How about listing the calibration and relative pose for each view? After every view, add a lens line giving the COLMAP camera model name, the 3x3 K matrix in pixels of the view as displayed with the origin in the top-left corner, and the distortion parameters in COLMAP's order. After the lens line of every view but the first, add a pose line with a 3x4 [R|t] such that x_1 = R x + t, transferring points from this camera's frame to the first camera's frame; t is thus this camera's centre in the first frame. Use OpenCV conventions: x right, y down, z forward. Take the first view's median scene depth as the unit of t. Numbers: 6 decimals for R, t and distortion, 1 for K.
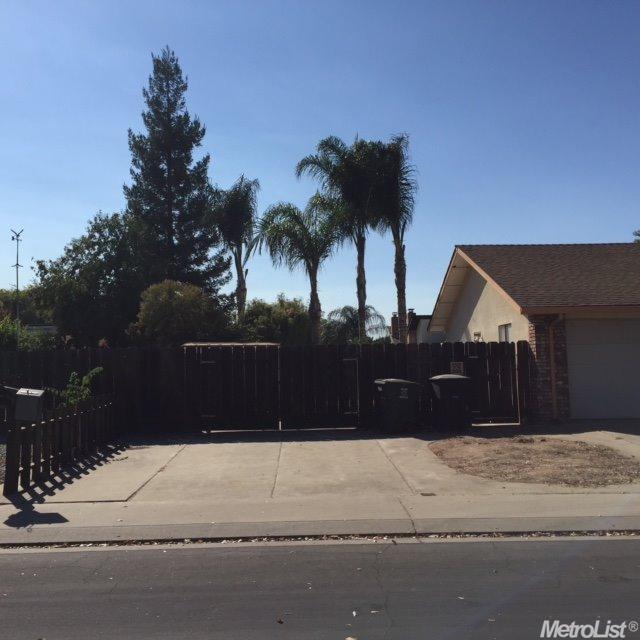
lens RADIAL K [[706.1, 0, 340.3], [0, 706.1, 310.8], [0, 0, 1]] dist [0.032365, 0.023524]
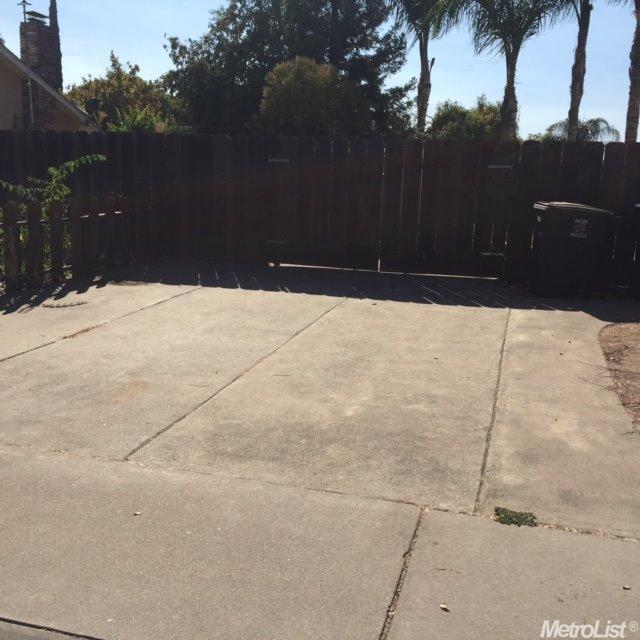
lens RADIAL K [[749.6, 0, 320.0], [0, 749.6, 320.0], [0, 0, 1]] dist [0.056796, -0.068449]
pose [[0.951254, 0.108027, -0.288872, 0.067377], [-0.032028, 0.966186, 0.255849, 0.036113], [0.306742, -0.234126, 0.922548, 0.332731]]
